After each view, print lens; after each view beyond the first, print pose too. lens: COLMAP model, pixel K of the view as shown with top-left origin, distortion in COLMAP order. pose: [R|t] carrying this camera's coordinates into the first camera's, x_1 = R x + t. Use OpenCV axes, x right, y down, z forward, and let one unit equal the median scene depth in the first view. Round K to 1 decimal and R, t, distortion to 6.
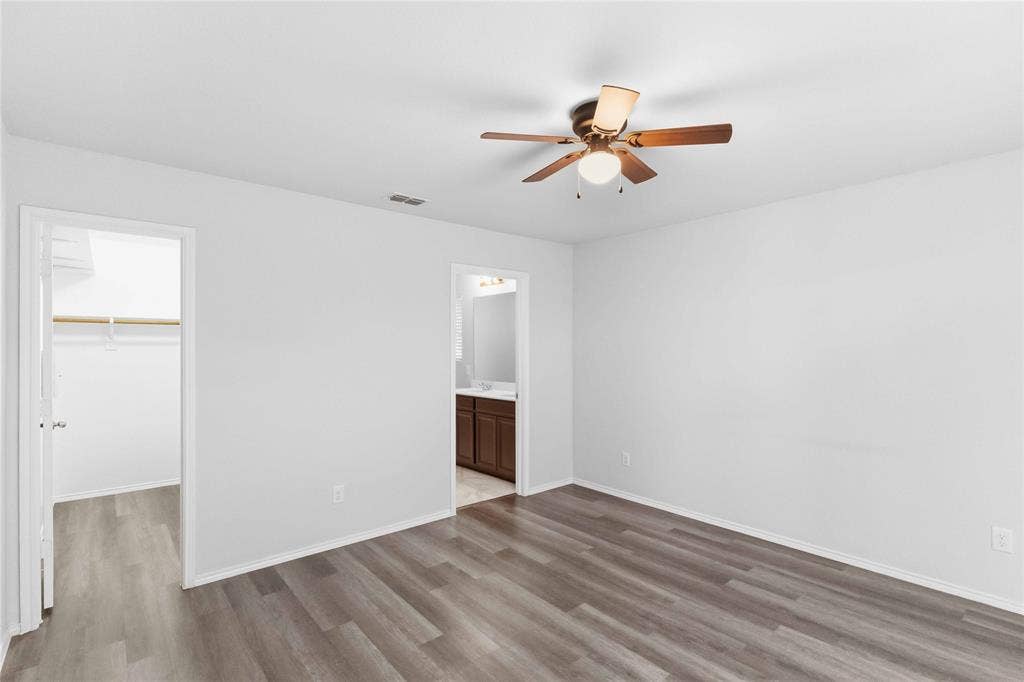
lens RADIAL K [[488.0, 0, 513.9], [0, 488.0, 344.5], [0, 0, 1]] dist [-0.001116, 0.000404]
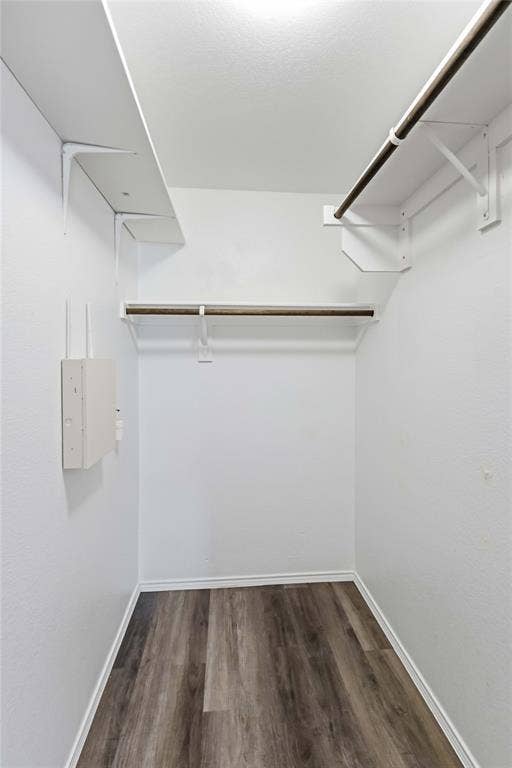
lens RADIAL K [[366.0, 0, 256.1], [0, 366.0, 380.0], [0, 0, 1]] dist [-0.001116, 0.000404]
pose [[0.816028, 0.019166, -0.577695, -0.518050], [0.005293, 0.999160, 0.040625, 0.016476], [0.577989, -0.036209, 0.815241, 0.677430]]
